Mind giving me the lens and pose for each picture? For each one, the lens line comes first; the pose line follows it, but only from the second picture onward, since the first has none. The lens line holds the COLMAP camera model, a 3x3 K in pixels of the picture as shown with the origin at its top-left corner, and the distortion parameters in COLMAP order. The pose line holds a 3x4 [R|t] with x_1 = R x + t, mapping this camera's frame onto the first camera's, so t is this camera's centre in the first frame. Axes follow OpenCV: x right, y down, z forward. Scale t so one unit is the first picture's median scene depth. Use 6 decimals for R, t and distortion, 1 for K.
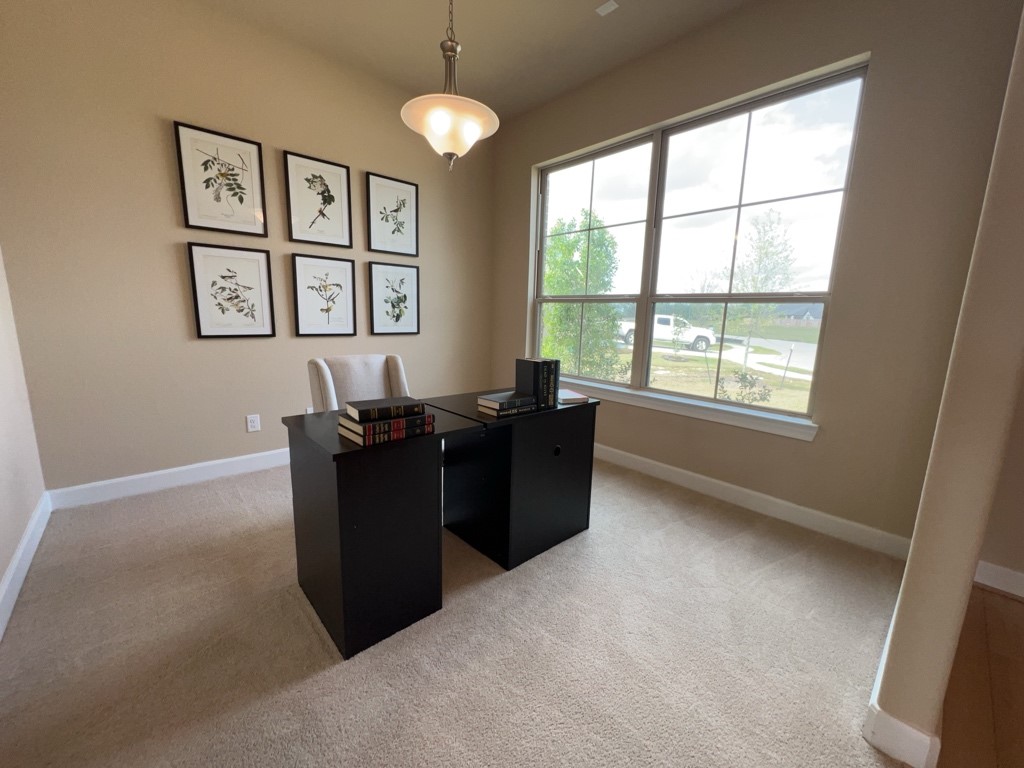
lens RADIAL K [[407.6, 0, 512.0], [0, 407.6, 384.0], [0, 0, 1]] dist [-0.002317, -0.000297]
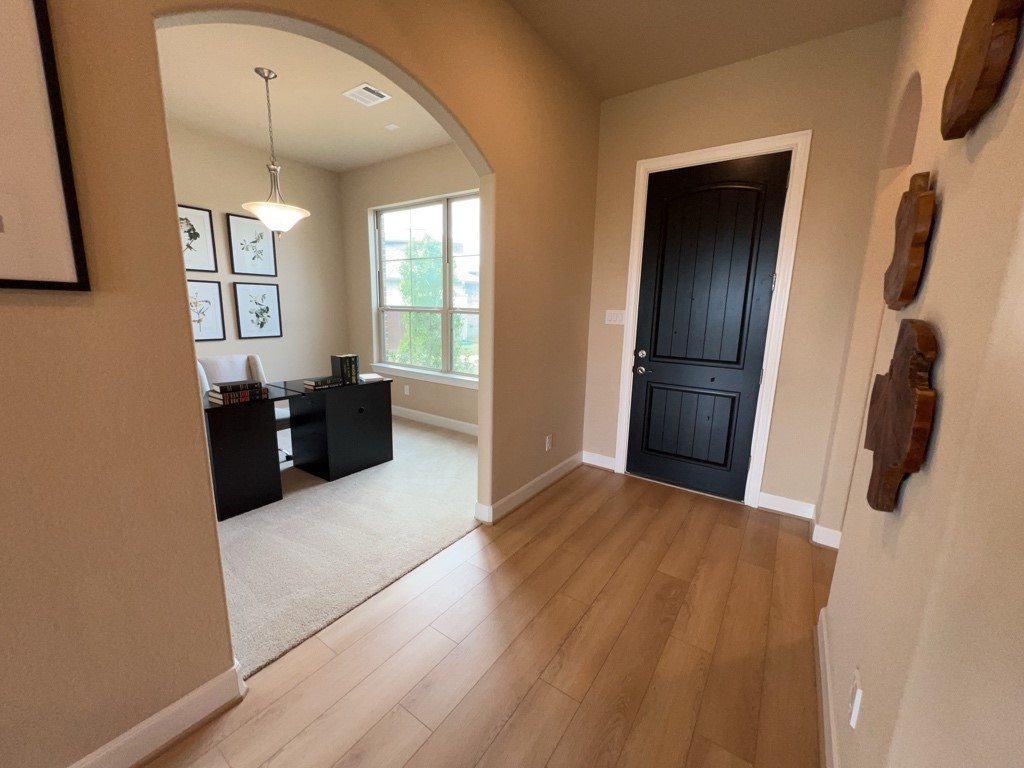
lens RADIAL K [[407.6, 0, 512.0], [0, 407.6, 384.0], [0, 0, 1]] dist [-0.002317, -0.000297]
pose [[0.975126, -0.046428, 0.216733, 0.309420], [0.041638, 0.998778, 0.026615, 0.033609], [-0.217704, -0.016928, 0.975868, -0.653924]]
